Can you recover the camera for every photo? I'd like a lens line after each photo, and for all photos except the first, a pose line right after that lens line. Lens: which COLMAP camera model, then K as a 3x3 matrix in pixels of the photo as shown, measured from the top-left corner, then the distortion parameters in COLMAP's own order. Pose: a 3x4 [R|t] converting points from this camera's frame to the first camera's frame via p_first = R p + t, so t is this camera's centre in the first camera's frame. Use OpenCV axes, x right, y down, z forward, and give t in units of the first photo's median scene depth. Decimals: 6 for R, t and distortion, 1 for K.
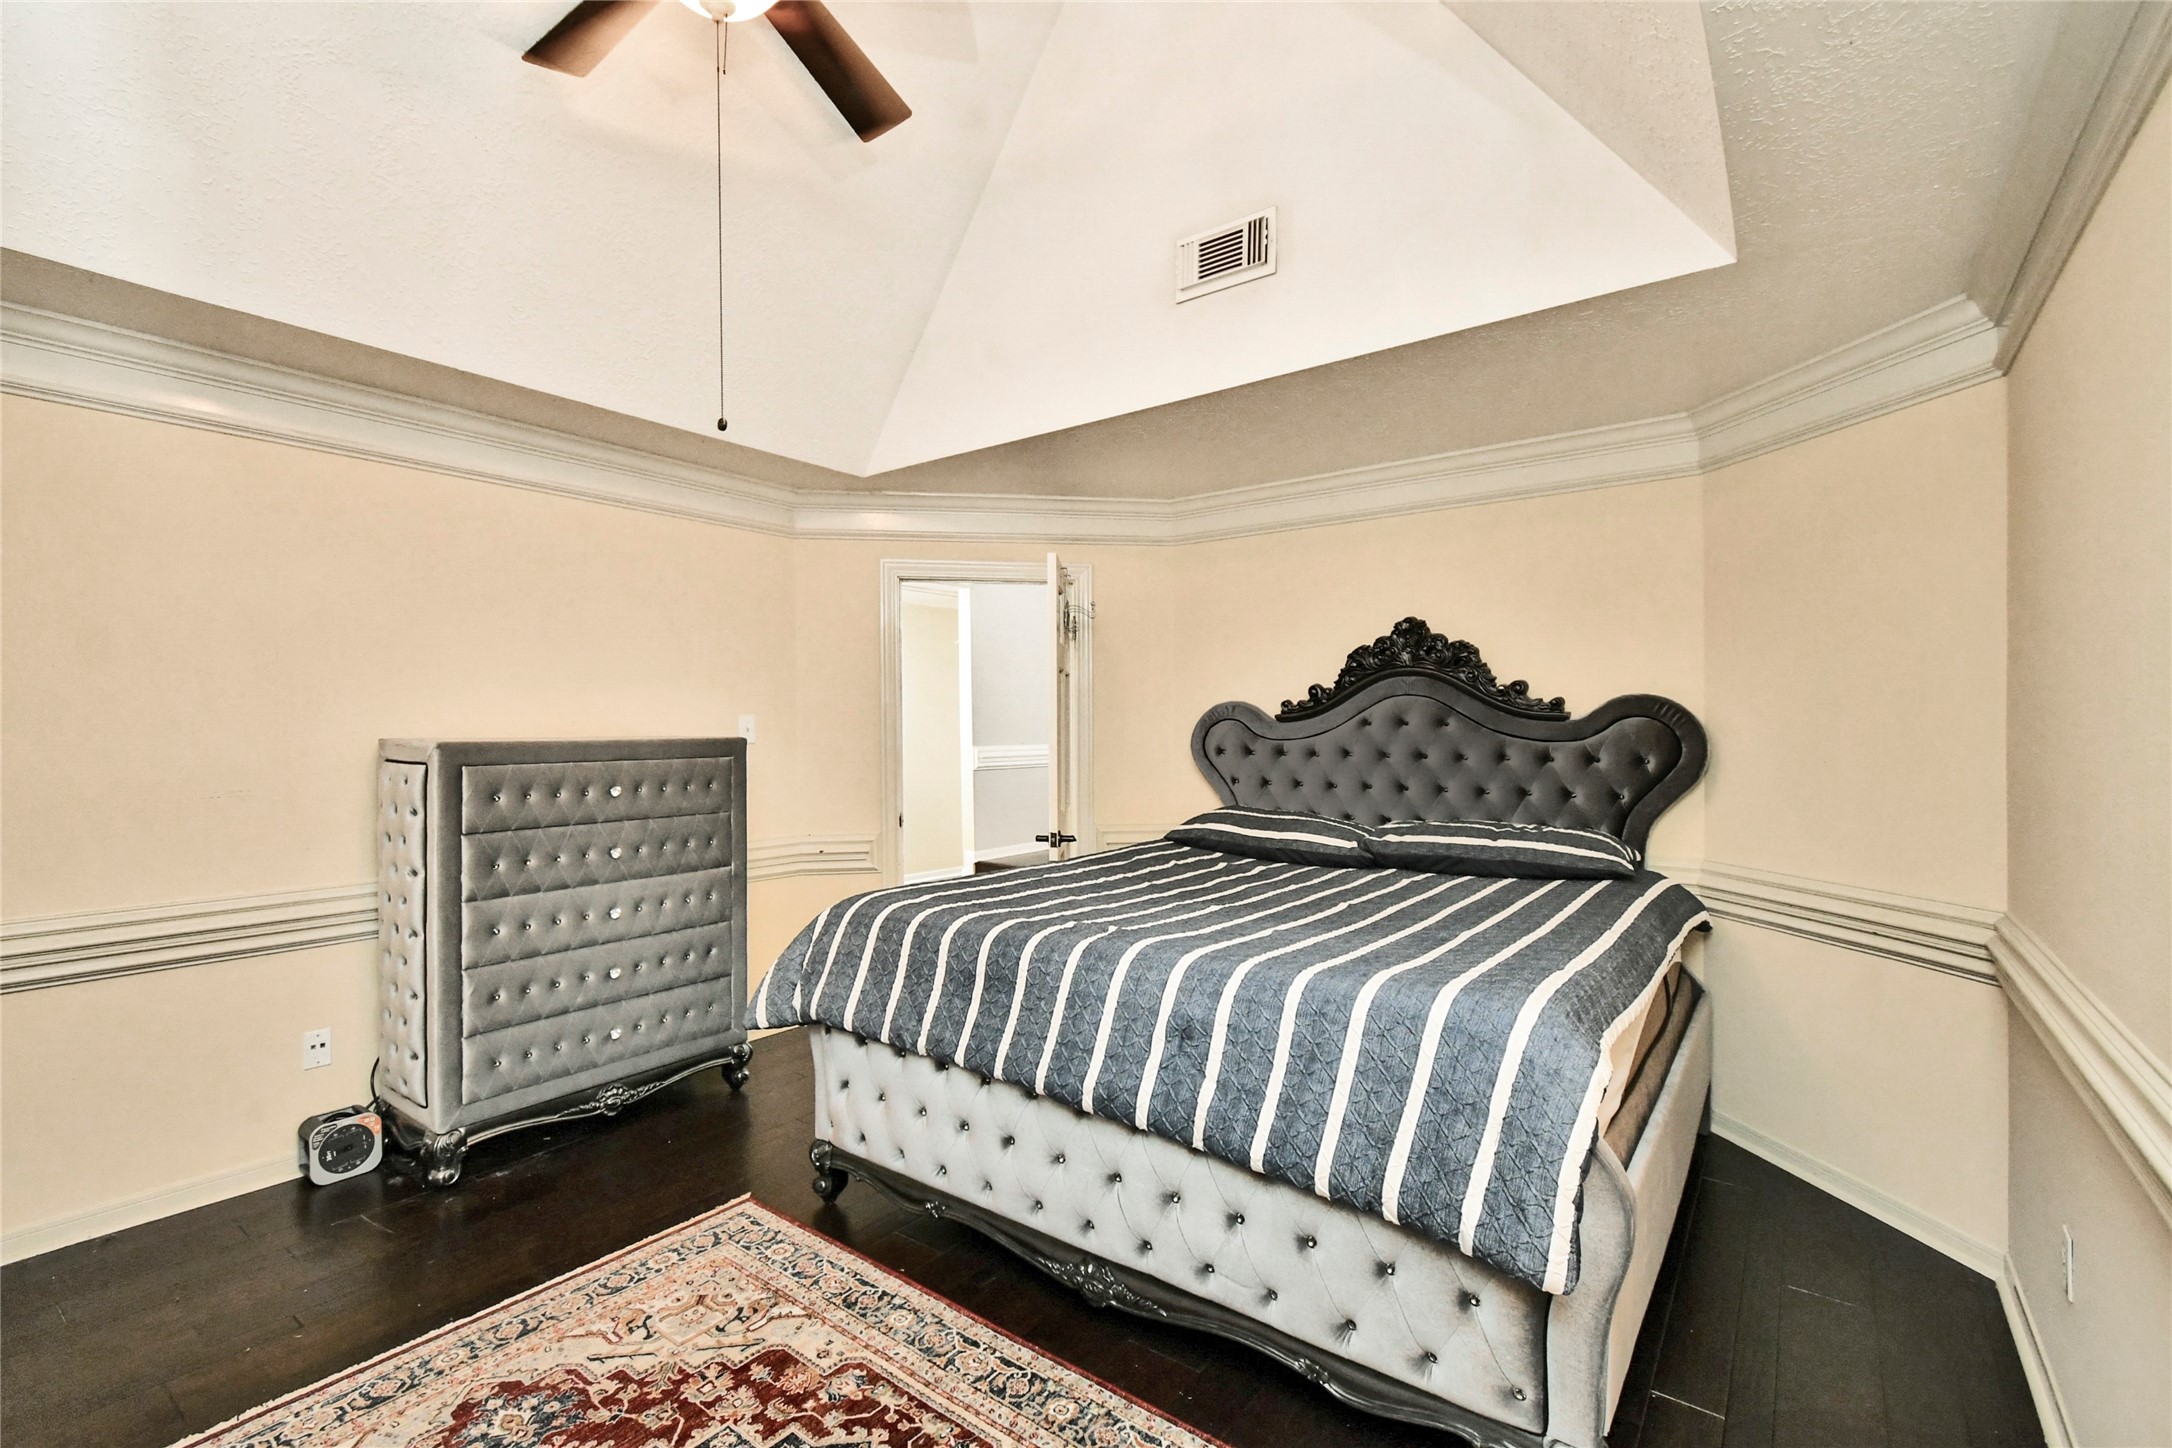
lens RADIAL K [[979.1, 0, 1072.0], [0, 979.1, 719.8], [0, 0, 1]] dist [0.004001, -0.002738]
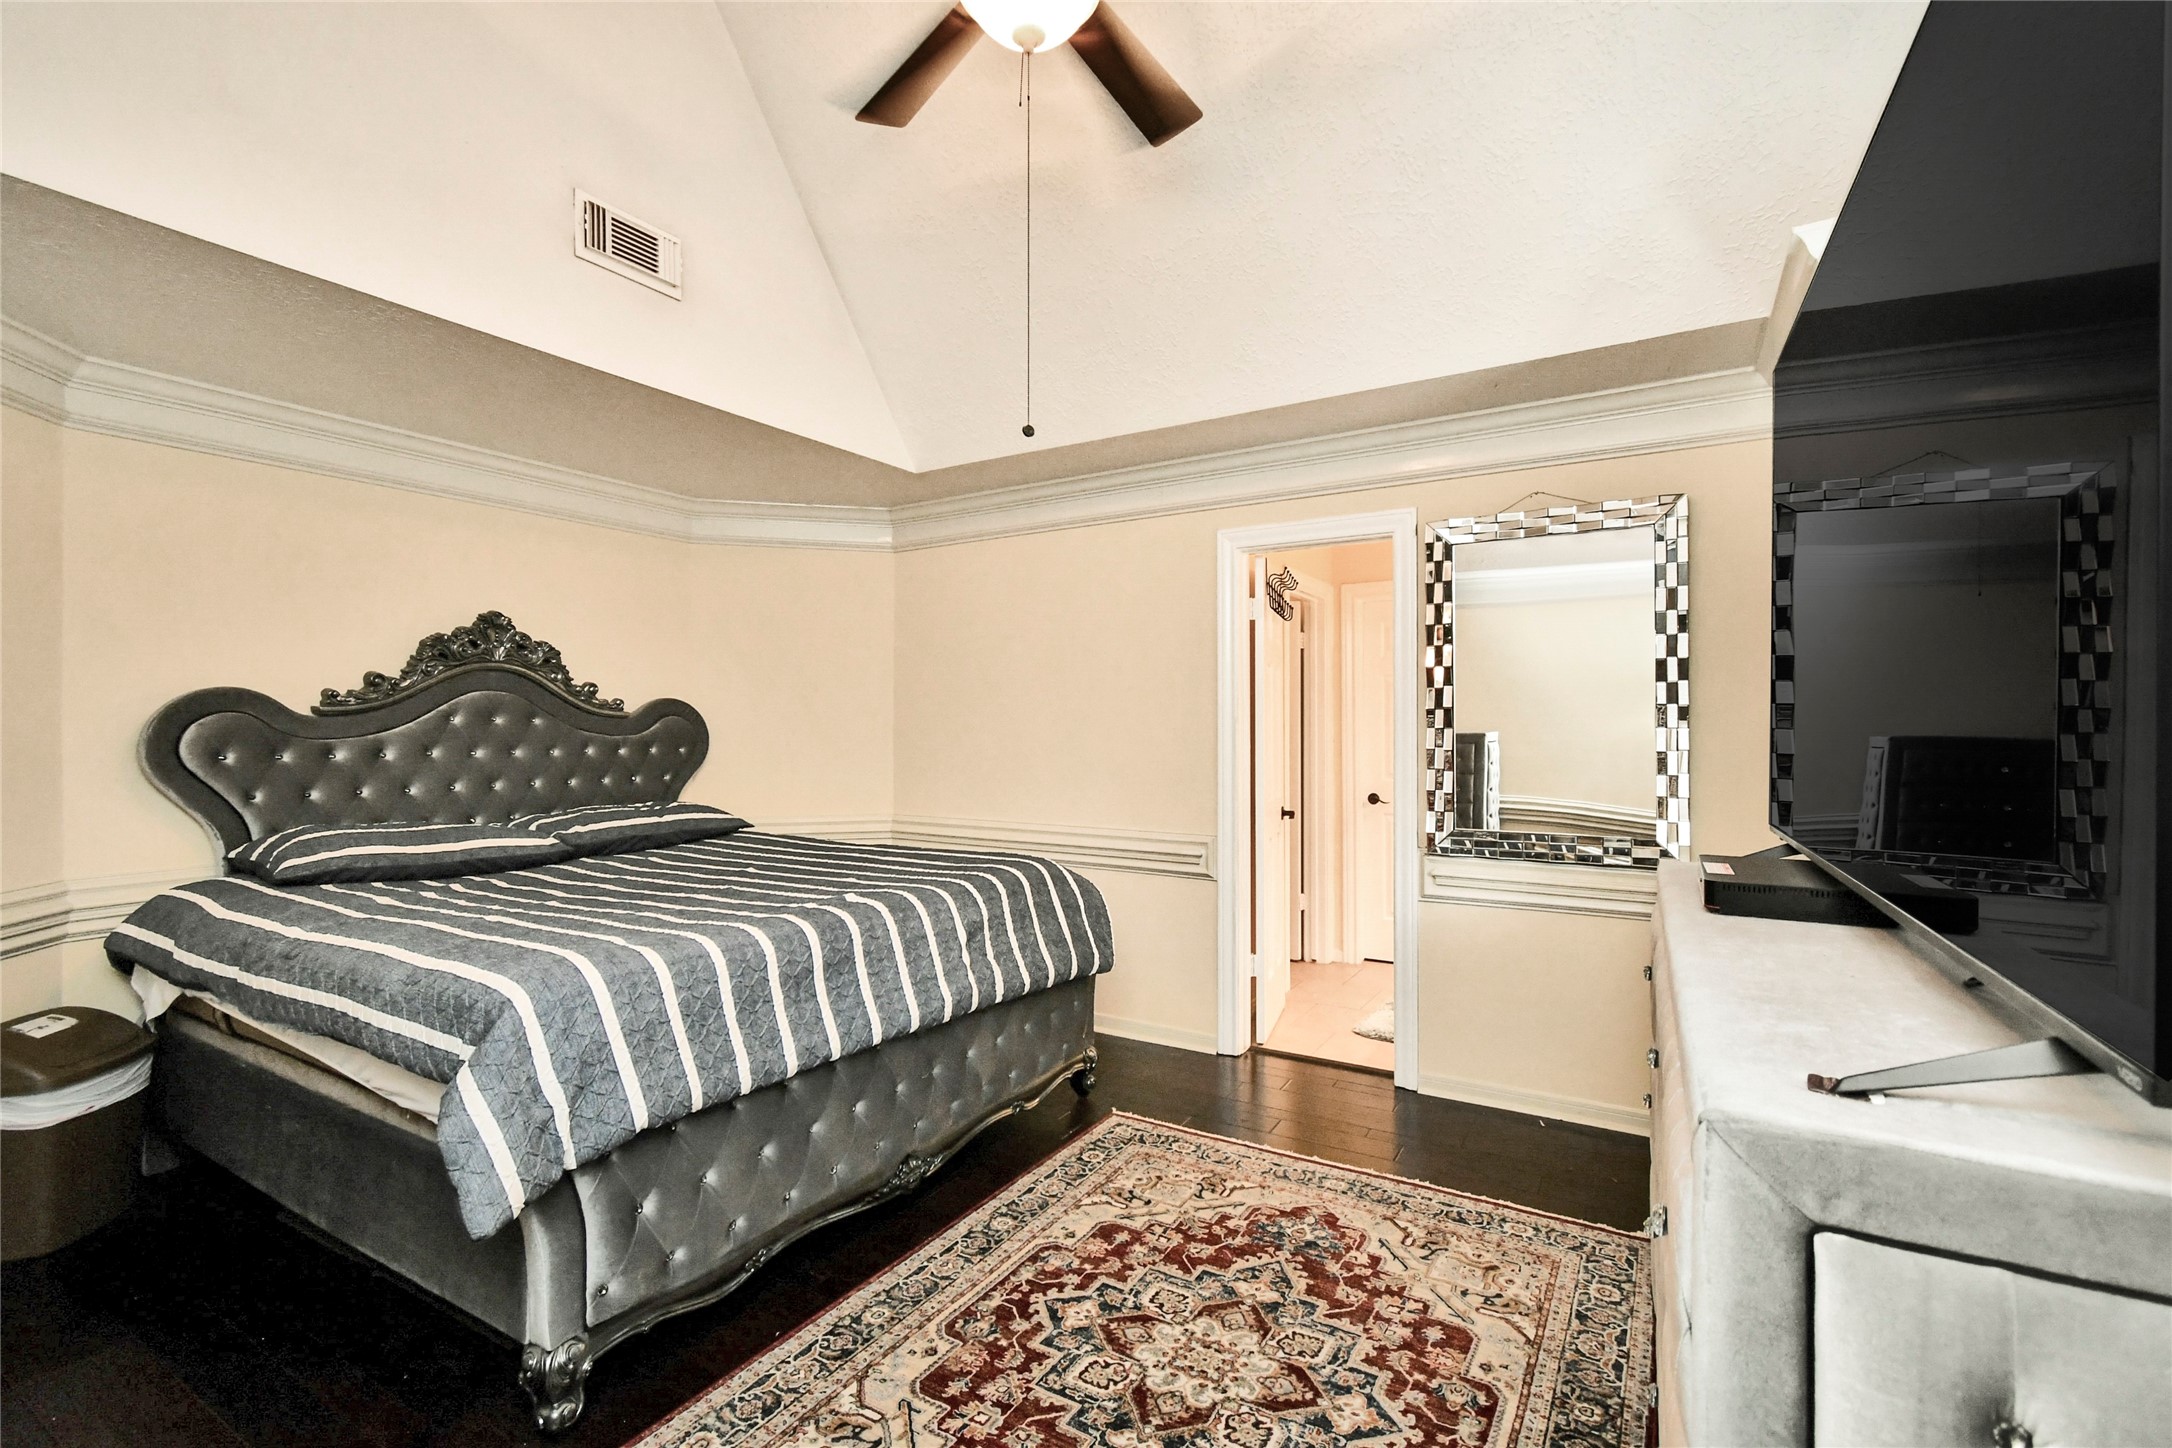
lens RADIAL K [[979.1, 0, 1069.3], [0, 979.1, 729.8], [0, 0, 1]] dist [0.004001, -0.002738]
pose [[-0.116760, -0.004746, 0.993149, -0.767525], [-0.011595, 0.999927, 0.003415, 0.004329], [-0.993093, -0.011117, -0.116806, 0.598255]]
